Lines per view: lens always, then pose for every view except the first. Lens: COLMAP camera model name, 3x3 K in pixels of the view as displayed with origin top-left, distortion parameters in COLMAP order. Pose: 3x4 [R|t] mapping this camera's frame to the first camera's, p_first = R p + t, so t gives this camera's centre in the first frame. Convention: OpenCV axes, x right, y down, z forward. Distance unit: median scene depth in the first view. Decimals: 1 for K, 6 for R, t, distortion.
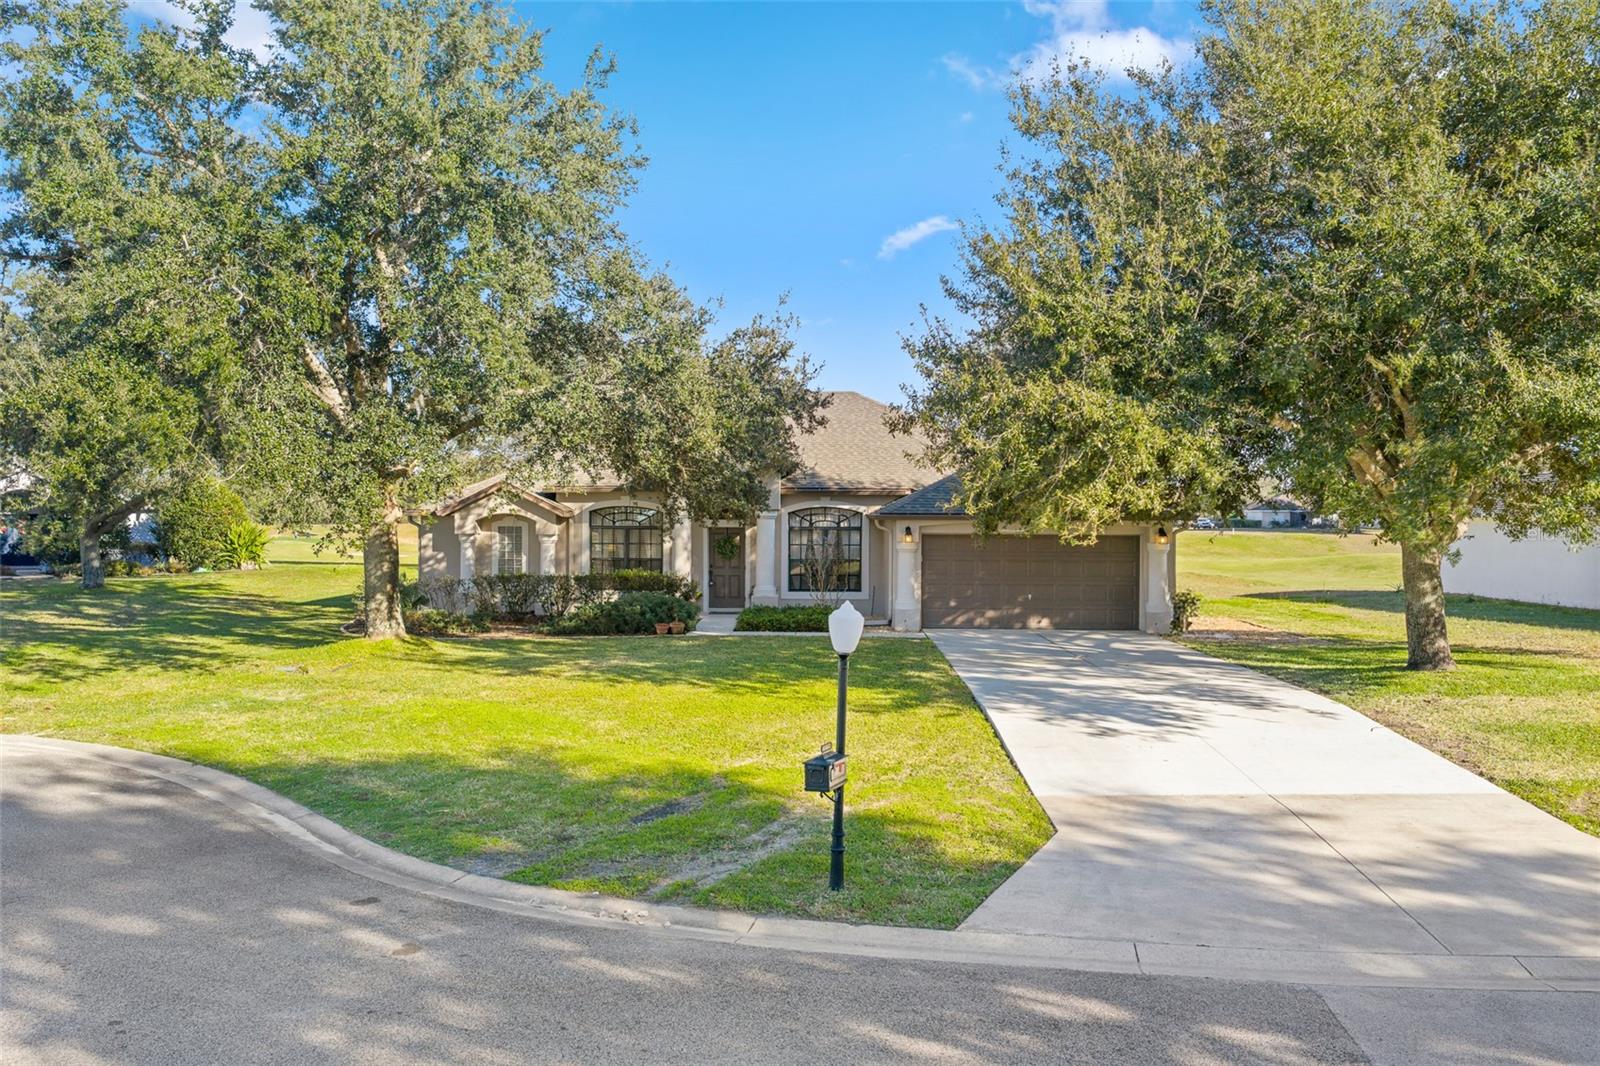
lens RADIAL K [[1340.1, 0, 800.0], [0, 1340.1, 533.0], [0, 0, 1]] dist [0.006948, -0.018155]
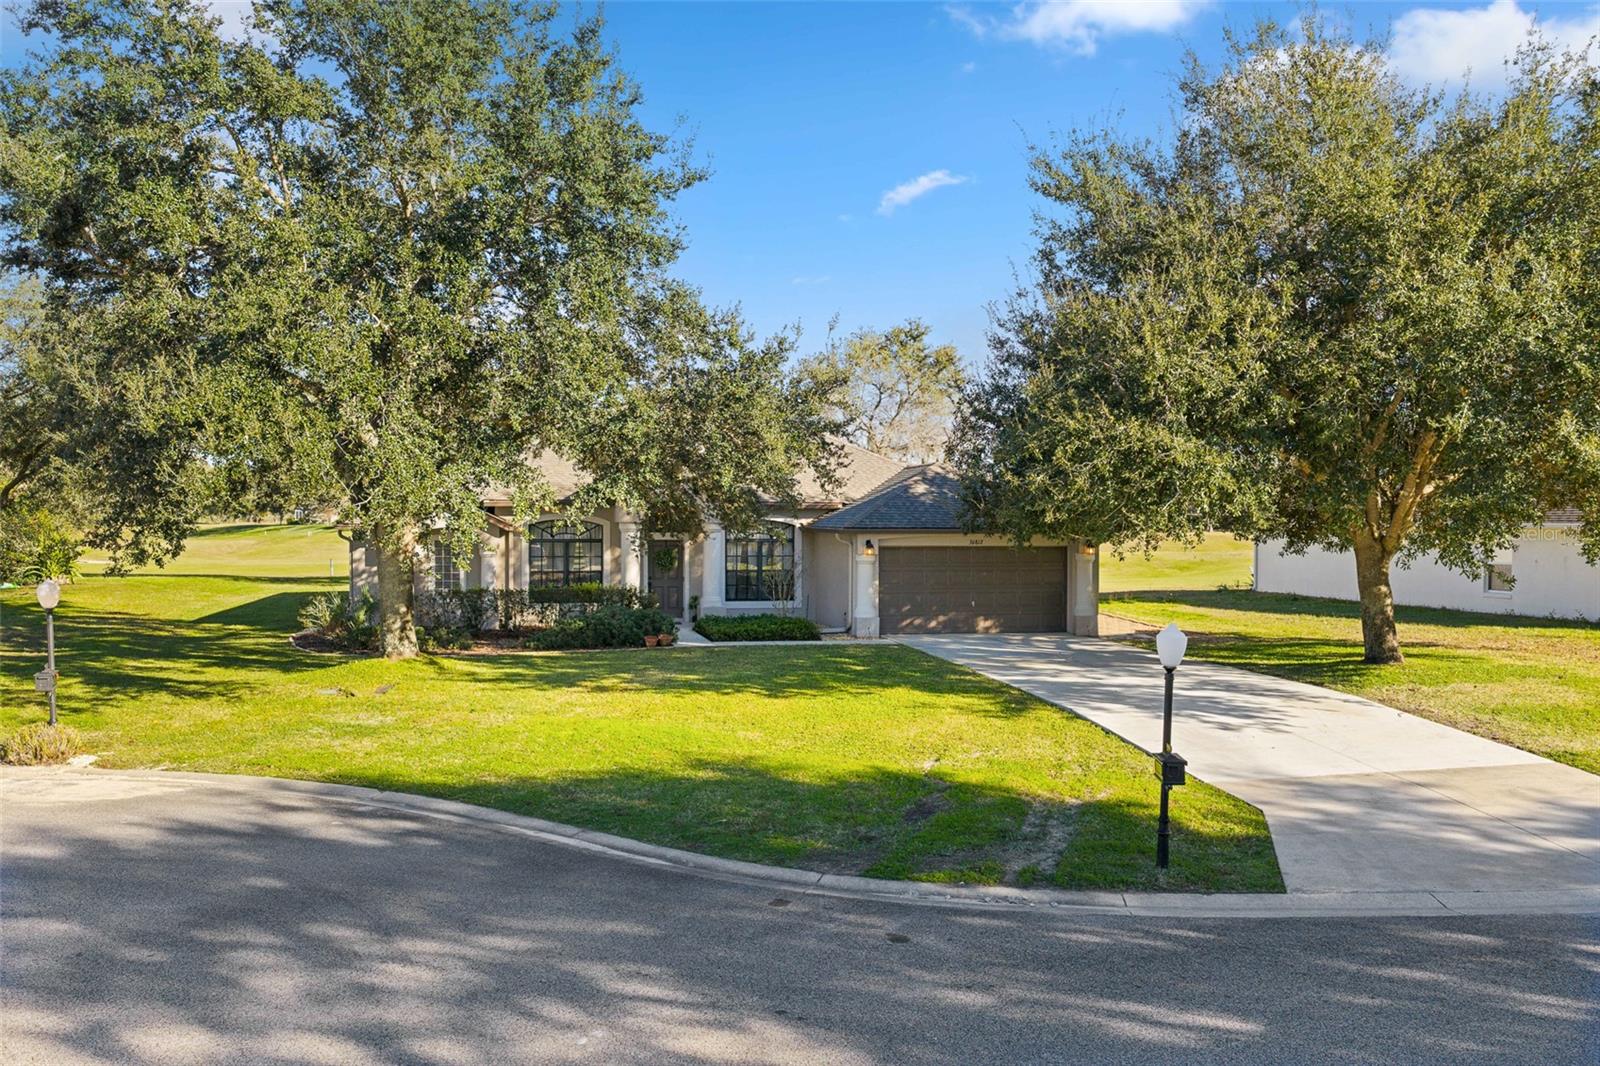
lens RADIAL K [[1340.1, 0, 800.0], [0, 1340.1, 533.0], [0, 0, 1]] dist [0.006948, -0.018155]
pose [[0.975053, -0.004784, 0.221918, -0.235247], [0.004754, 0.999988, 0.000669, -0.012555], [-0.221919, 0.000402, 0.975065, -0.032837]]
